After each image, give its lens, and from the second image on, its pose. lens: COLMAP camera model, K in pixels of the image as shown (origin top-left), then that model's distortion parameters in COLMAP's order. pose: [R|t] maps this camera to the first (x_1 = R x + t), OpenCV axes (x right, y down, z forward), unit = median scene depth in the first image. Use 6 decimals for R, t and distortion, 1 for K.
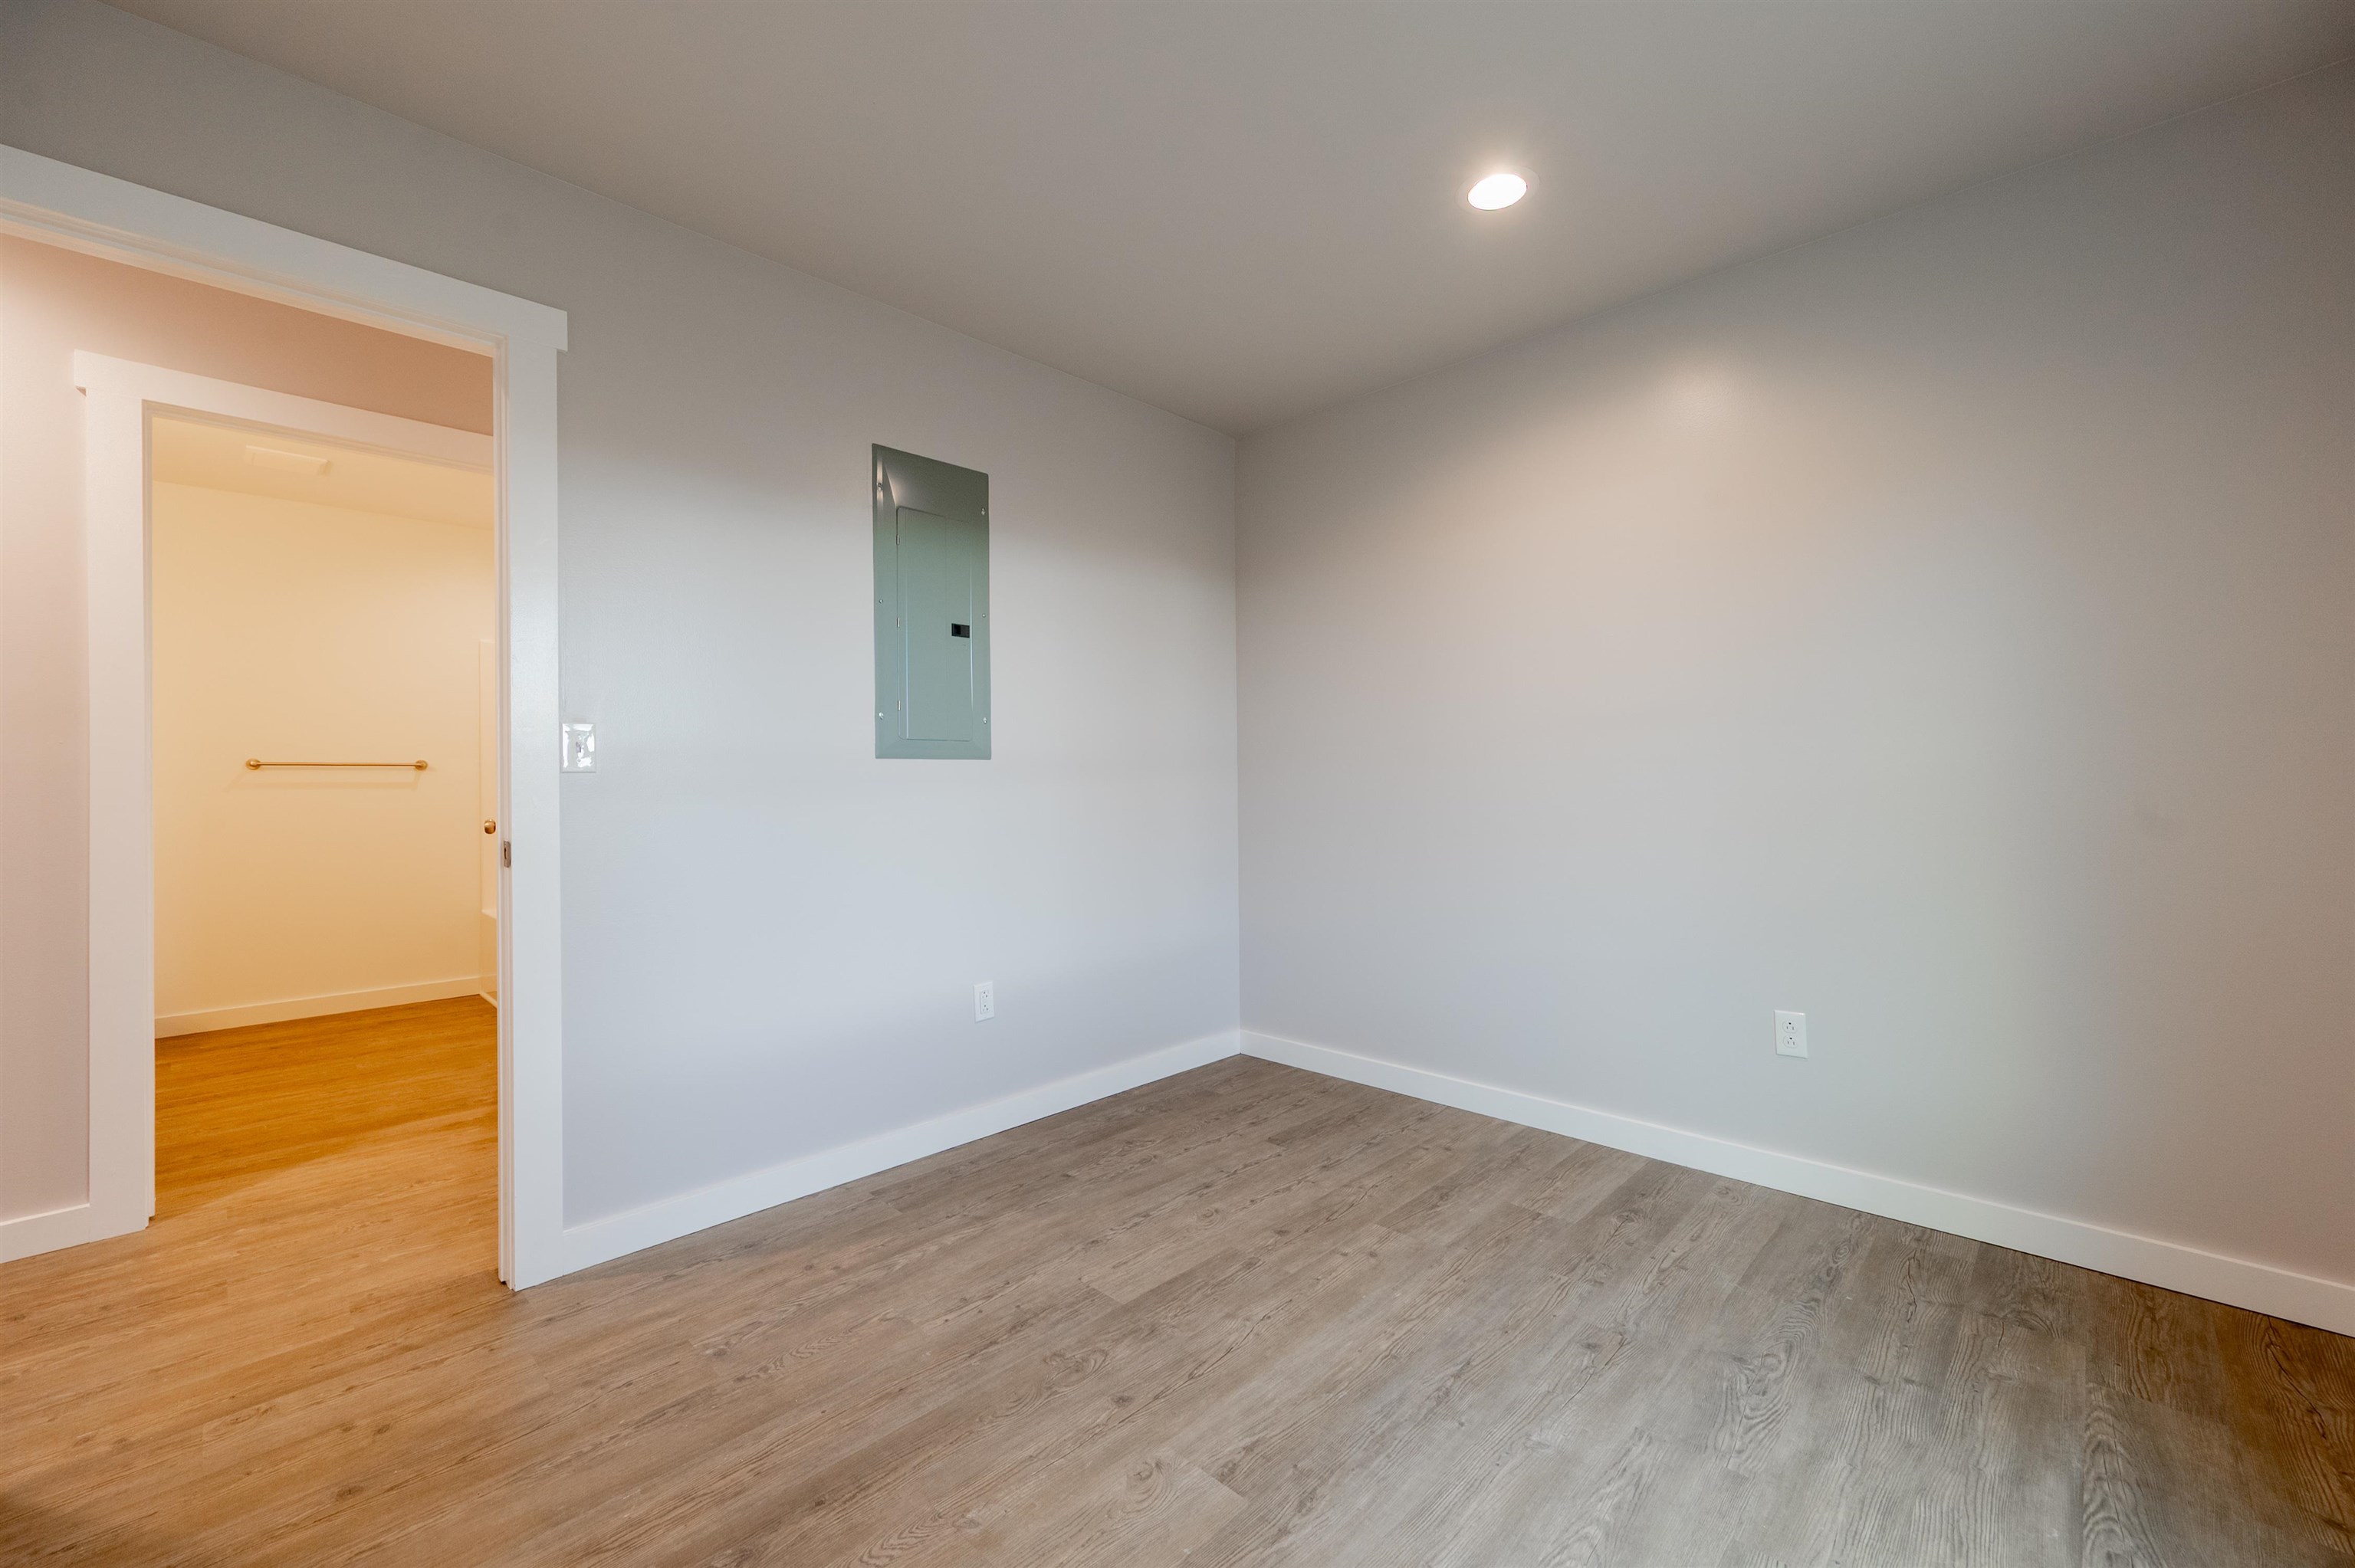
lens RADIAL K [[950.6, 0, 1172.0], [0, 950.6, 774.6], [0, 0, 1]] dist [0.002530, -0.000171]
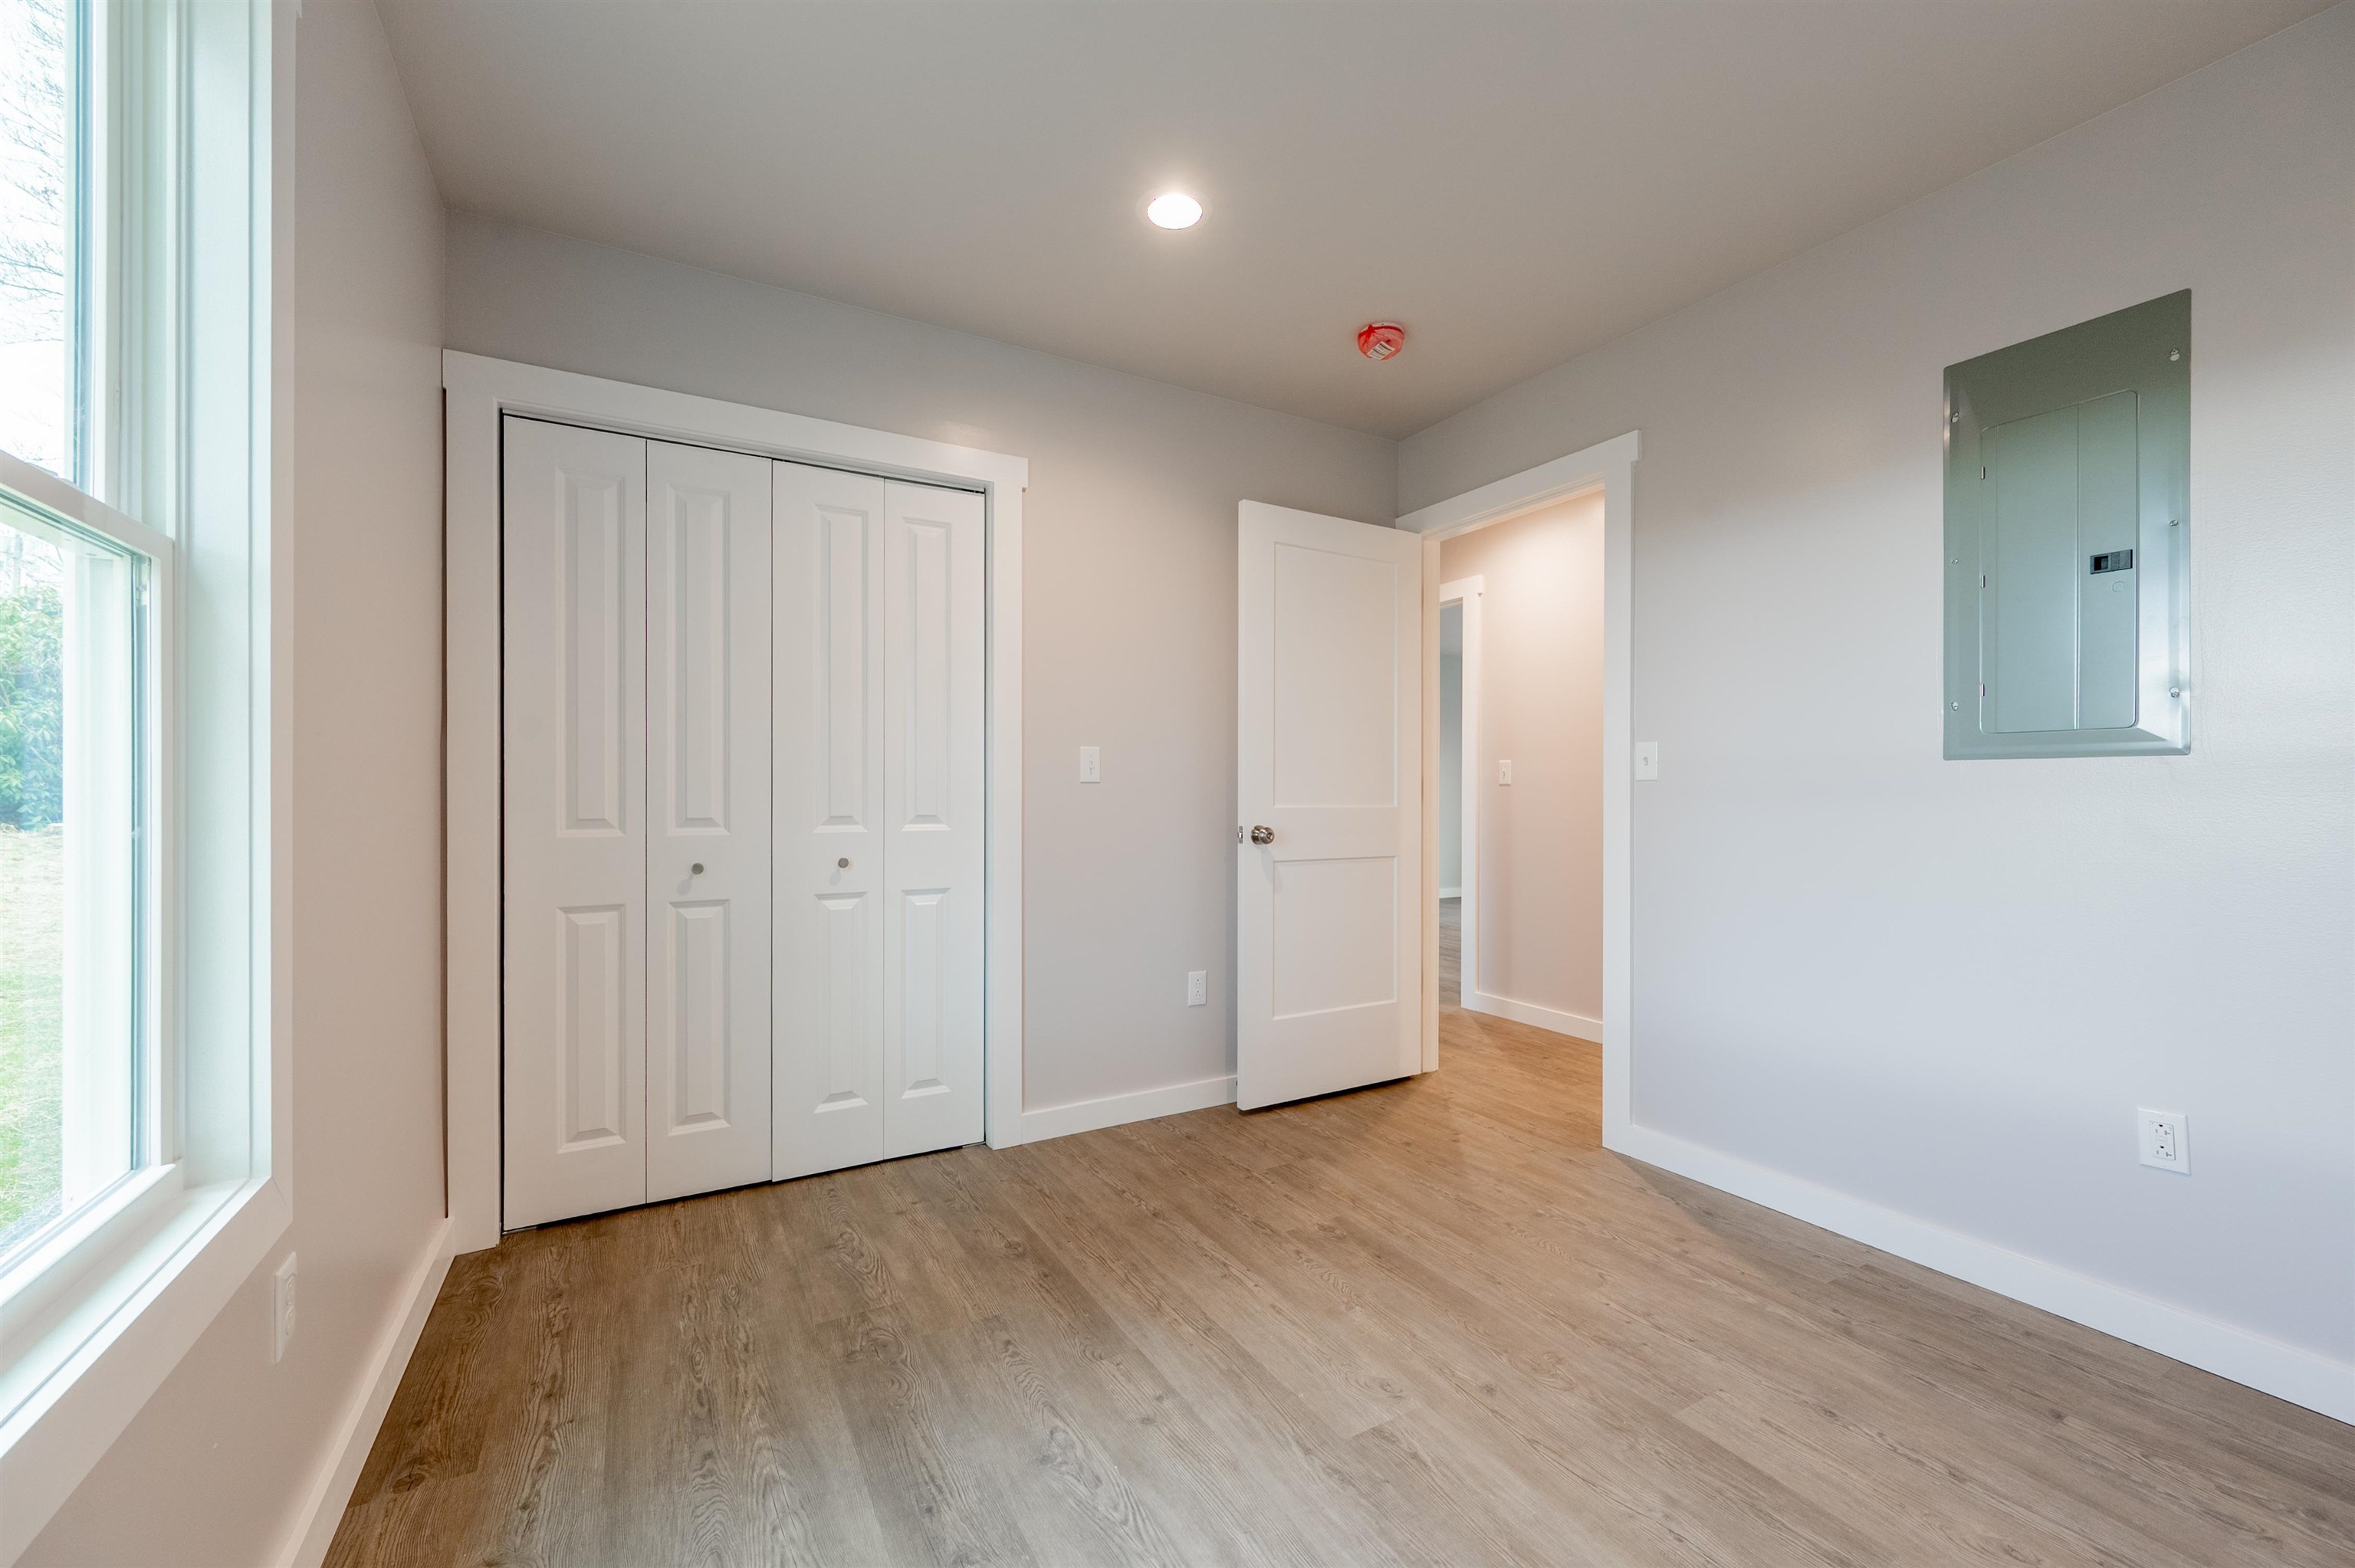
lens RADIAL K [[950.6, 0, 1182.3], [0, 950.6, 785.5], [0, 0, 1]] dist [0.002530, -0.000171]
pose [[-0.277631, 0.005214, -0.960674, 0.845484], [0.007909, 0.999964, 0.003142, -0.004143], [0.960655, -0.006726, -0.277662, 0.797100]]
